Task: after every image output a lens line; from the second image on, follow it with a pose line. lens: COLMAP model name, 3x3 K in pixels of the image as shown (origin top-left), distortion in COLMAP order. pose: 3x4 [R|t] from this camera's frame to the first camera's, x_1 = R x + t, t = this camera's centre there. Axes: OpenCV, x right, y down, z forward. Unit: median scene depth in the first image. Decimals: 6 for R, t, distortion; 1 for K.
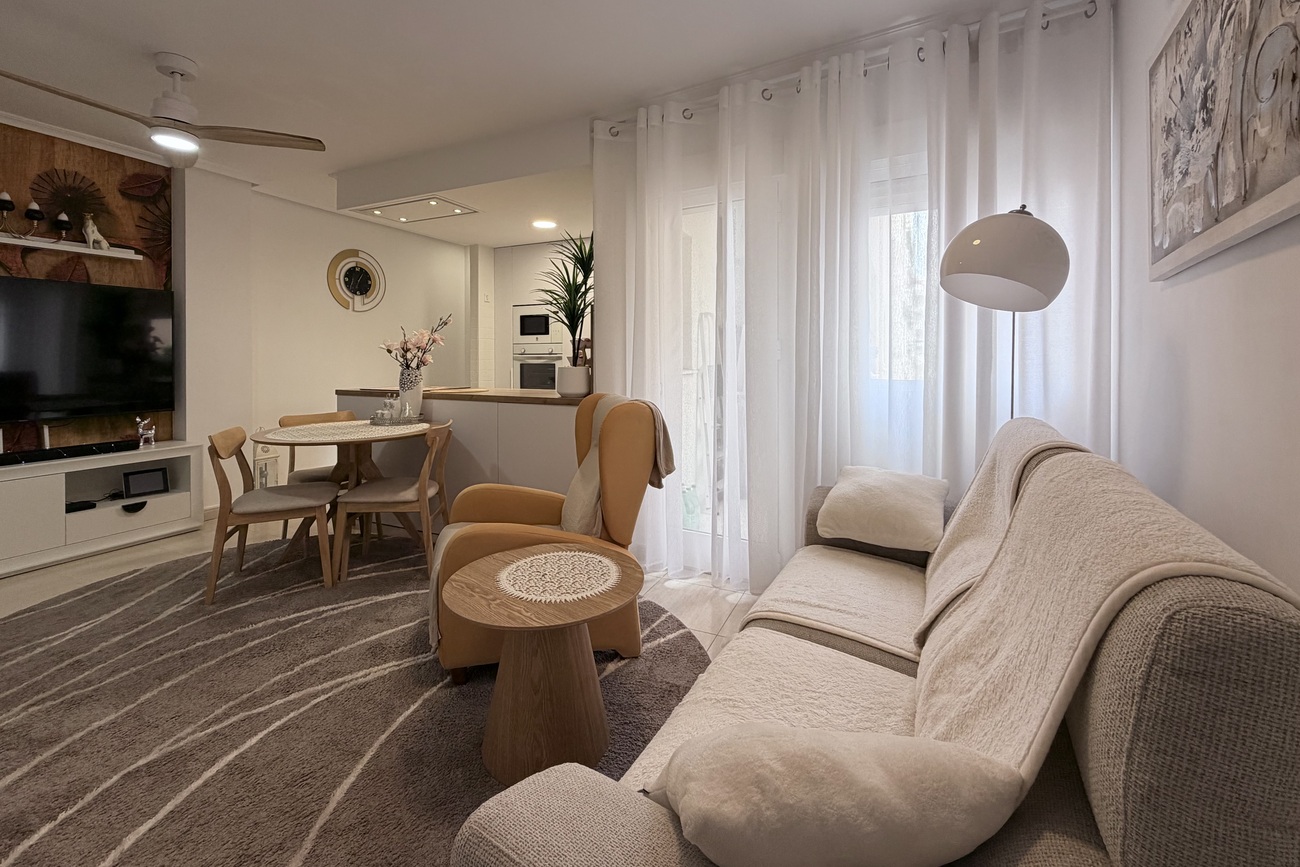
lens RADIAL K [[540.5, 0, 650.6], [0, 540.5, 358.8], [0, 0, 1]] dist [0.000301, 0.000121]
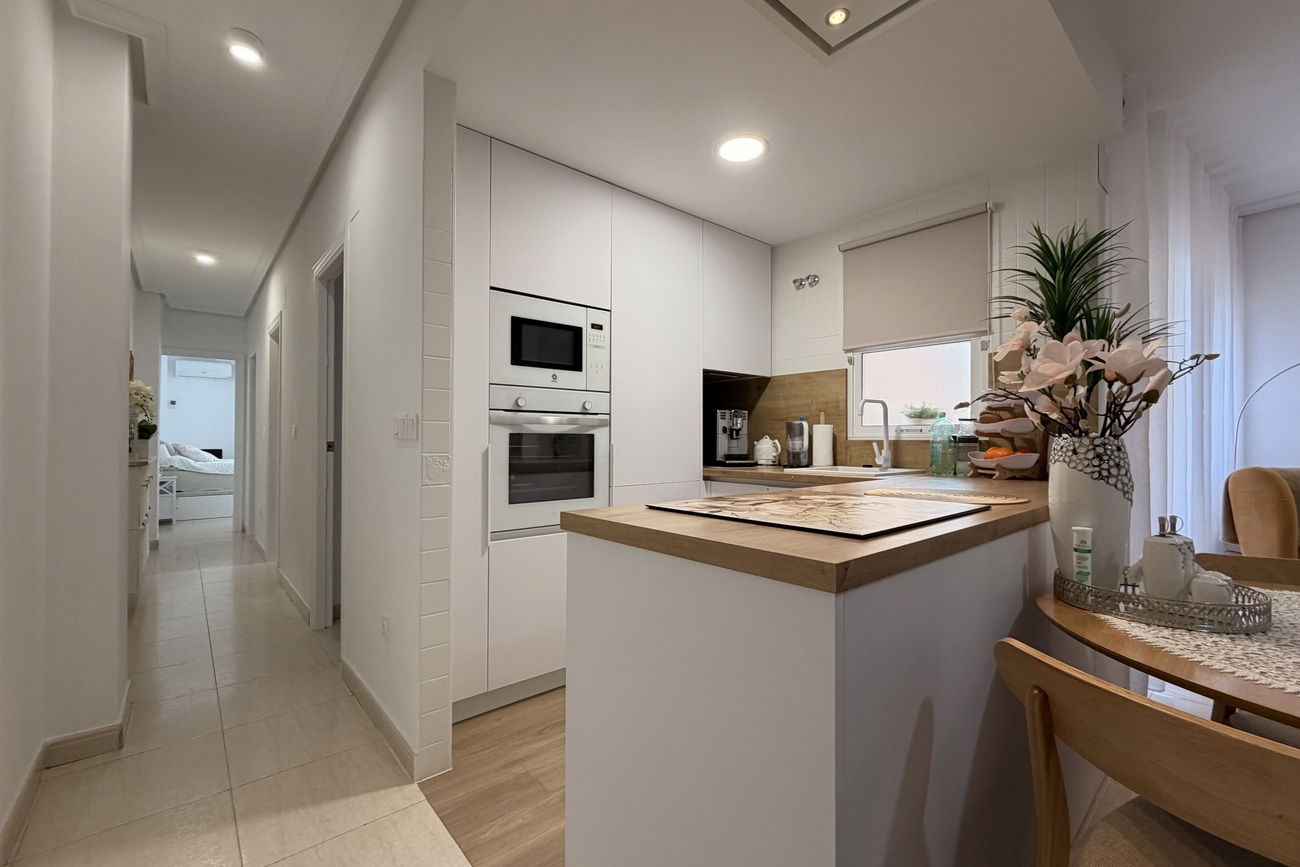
lens RADIAL K [[539.9, 0, 647.7], [0, 539.9, 436.5], [0, 0, 1]] dist [-0.000226, 0.000016]
pose [[0.415203, 0.009134, 0.909683, -0.844351], [-0.002146, 0.999957, -0.009061, 0.021781], [-0.909726, 0.001810, 0.415205, 1.091236]]
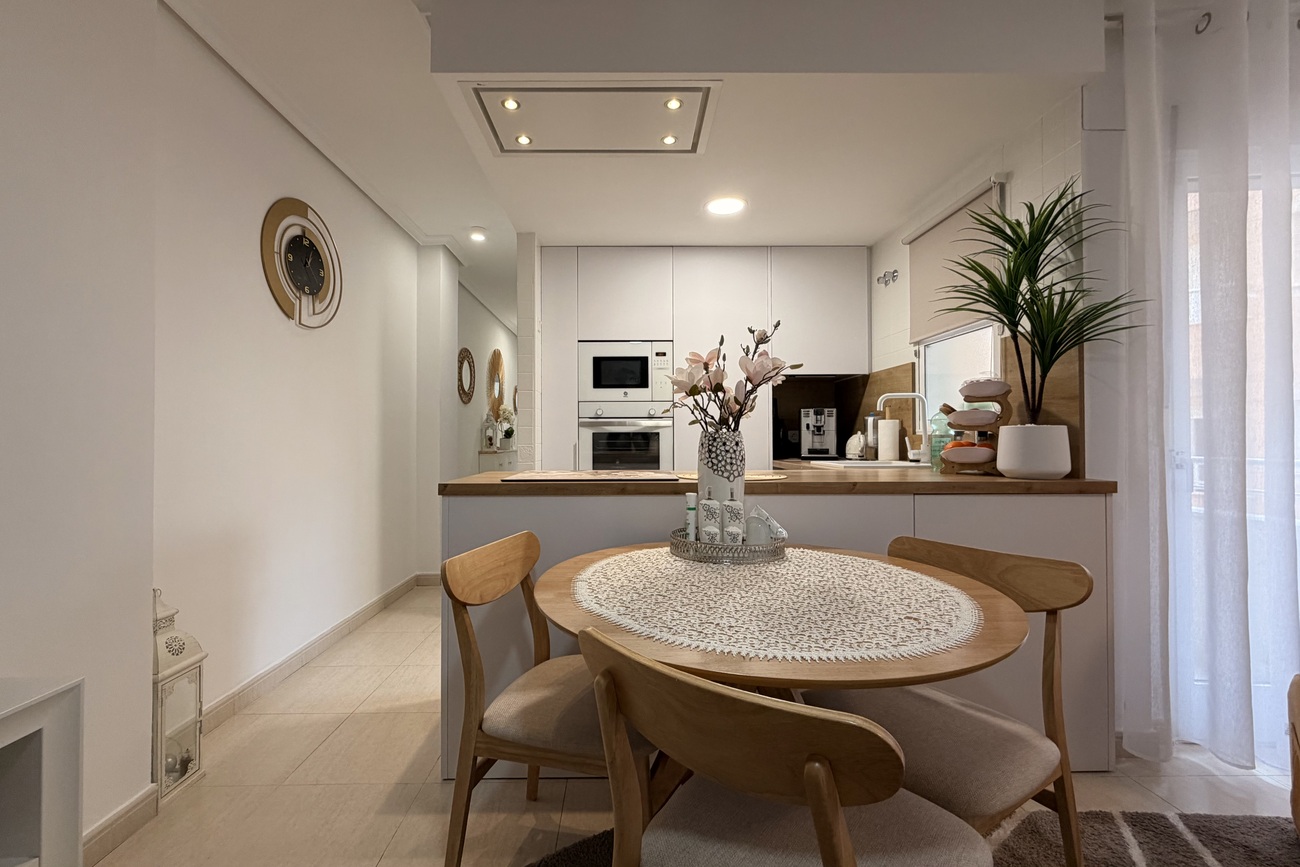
lens RADIAL K [[542.5, 0, 632.5], [0, 542.5, 431.9], [0, 0, 1]] dist [-0.000203, -0.000119]
pose [[0.902612, 0.004231, 0.430435, -0.700178], [0.002496, 0.999883, -0.015064, 0.025970], [-0.430448, 0.014672, 0.902496, 0.605552]]
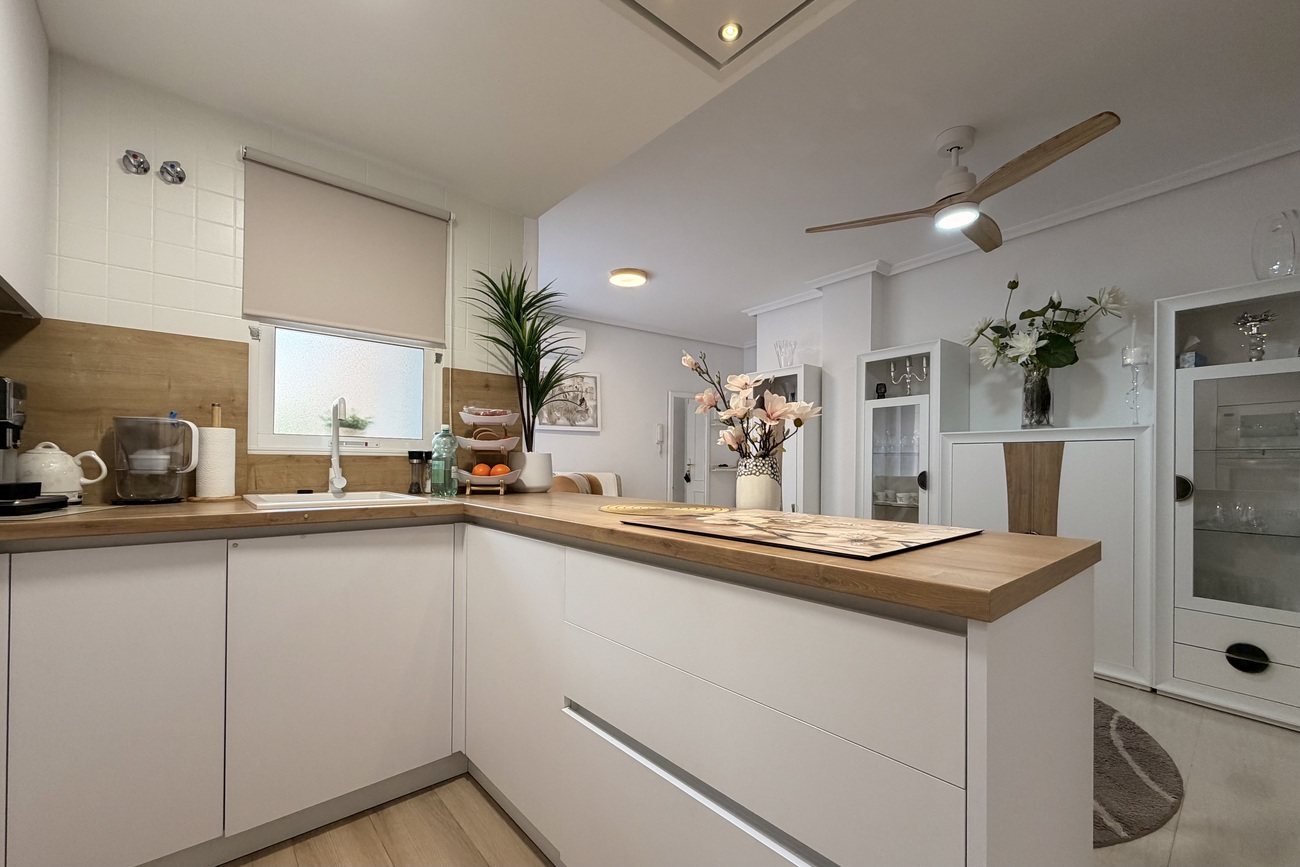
lens RADIAL K [[532.5, 0, 642.9], [0, 532.5, 460.3], [0, 0, 1]] dist [-0.001871, 0.000254]
pose [[-0.909380, -0.006653, 0.415914, -0.543232], [-0.008251, 0.999964, -0.002045, 0.023178], [-0.415886, -0.005291, -0.909402, 1.471966]]
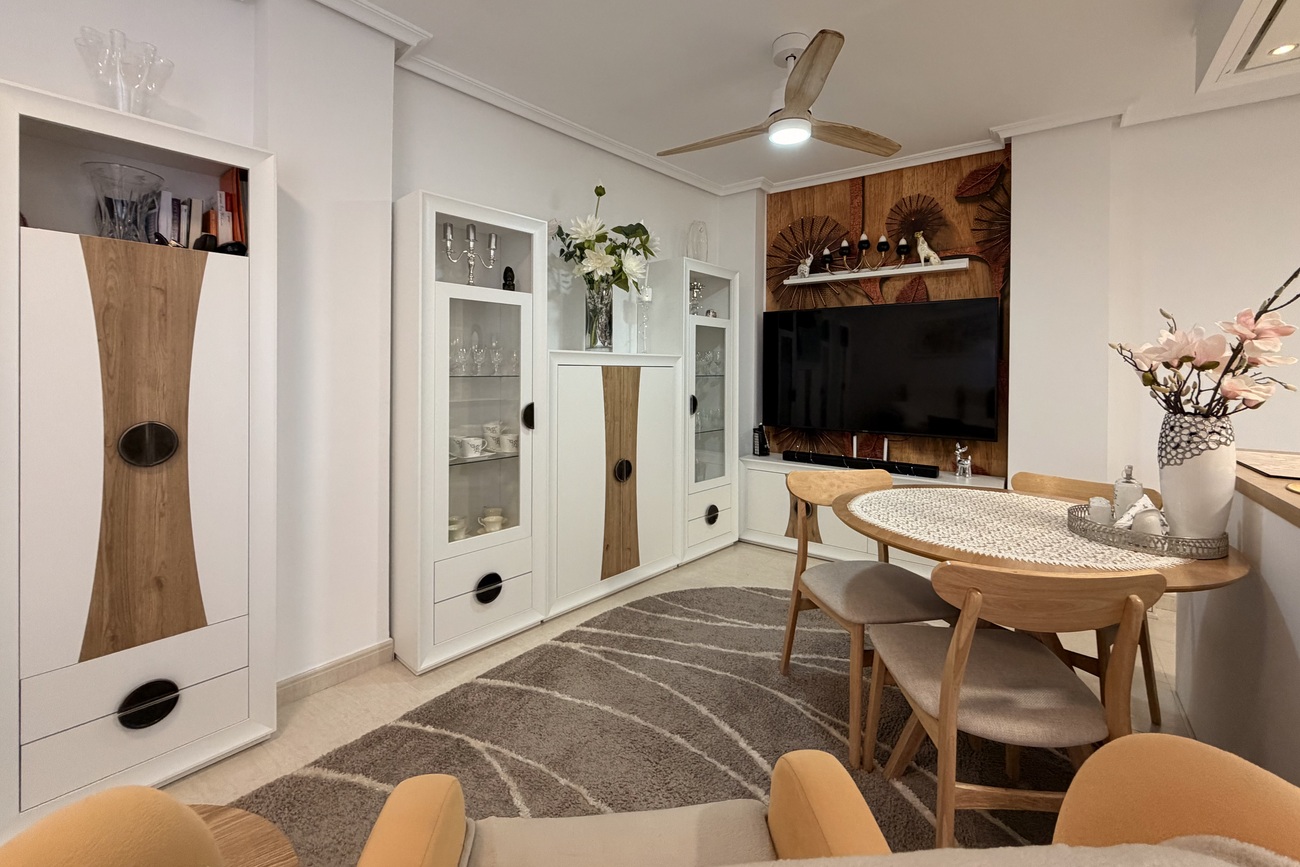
lens RADIAL K [[531.2, 0, 650.7], [0, 531.2, 370.1], [0, 0, 1]] dist [0.003417, 0.000182]
pose [[-0.201751, -0.000002, -0.979437, 0.020303], [-0.014879, 0.999885, 0.003062, -0.008933], [0.979324, 0.015190, -0.201728, 0.676516]]
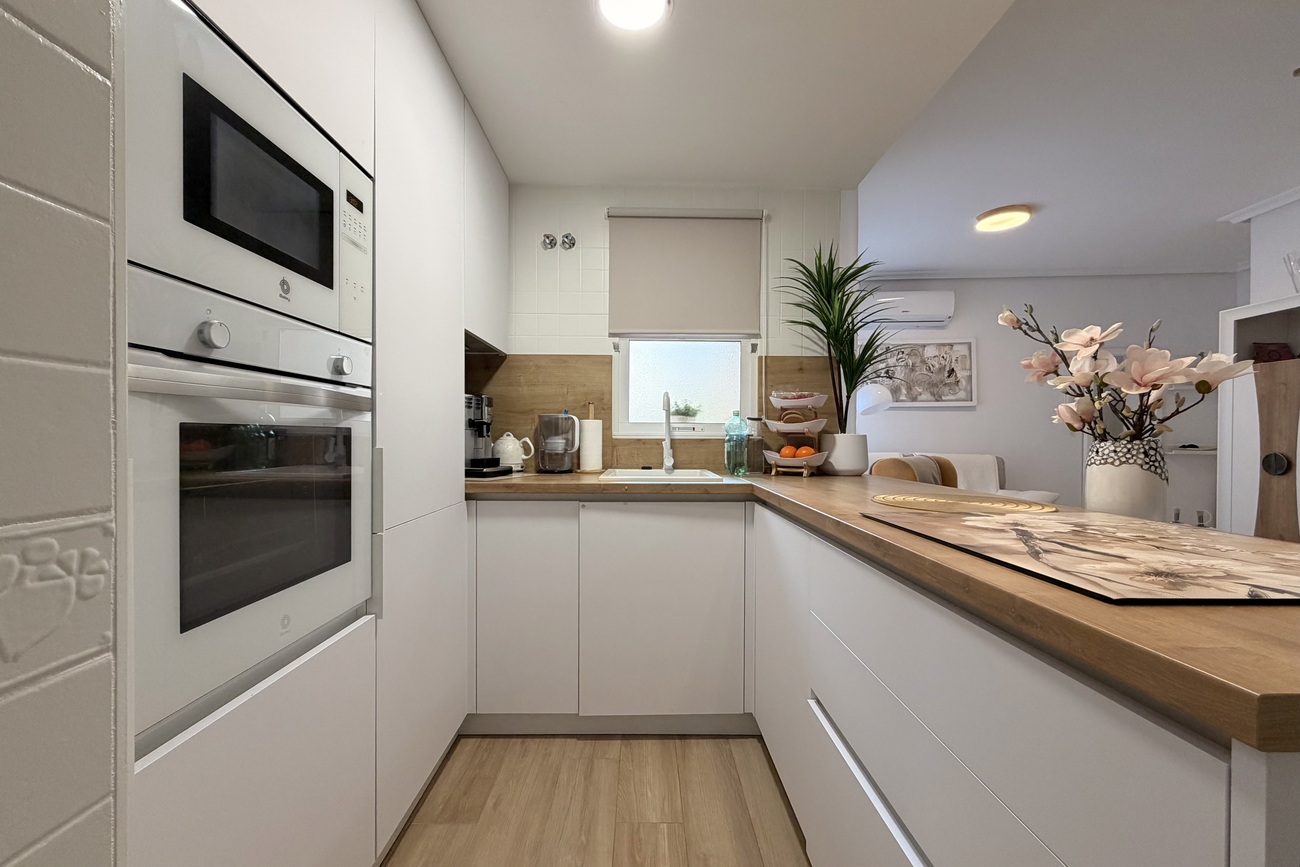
lens RADIAL K [[522.7, 0, 646.5], [0, 522.7, 443.8], [0, 0, 1]] dist [0.000560, -0.000111]
pose [[-0.426026, -0.011759, 0.904634, -0.611170], [-0.002756, 0.999928, 0.011700, 0.018108], [-0.904707, 0.002492, -0.426028, 1.408846]]
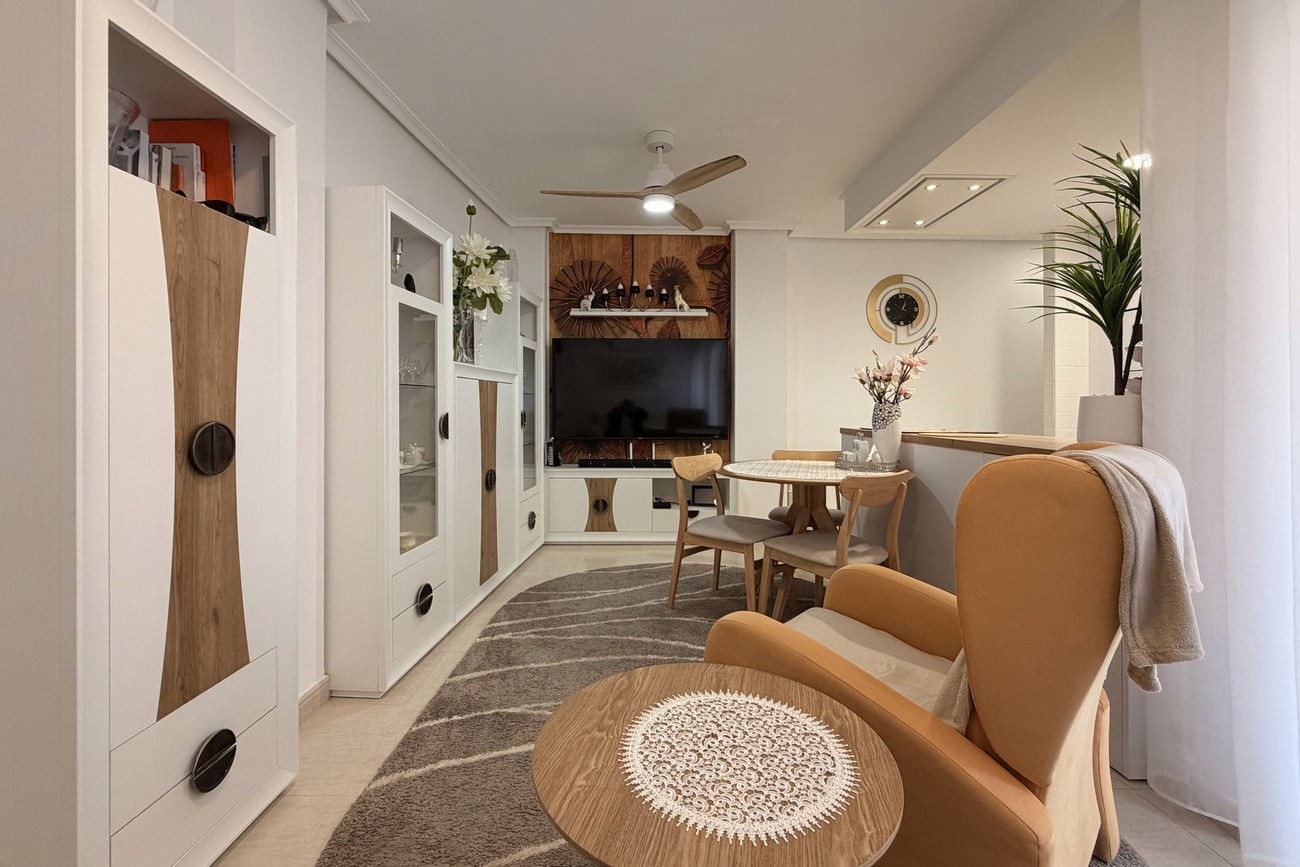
lens RADIAL K [[553.5, 0, 633.2], [0, 553.5, 403.9], [0, 0, 1]] dist [-0.001557, -0.000071]
pose [[0.428290, -0.000341, -0.903641, 0.131330], [-0.007626, 0.999963, -0.003992, 0.025687], [0.903609, 0.008601, 0.428271, 0.308244]]
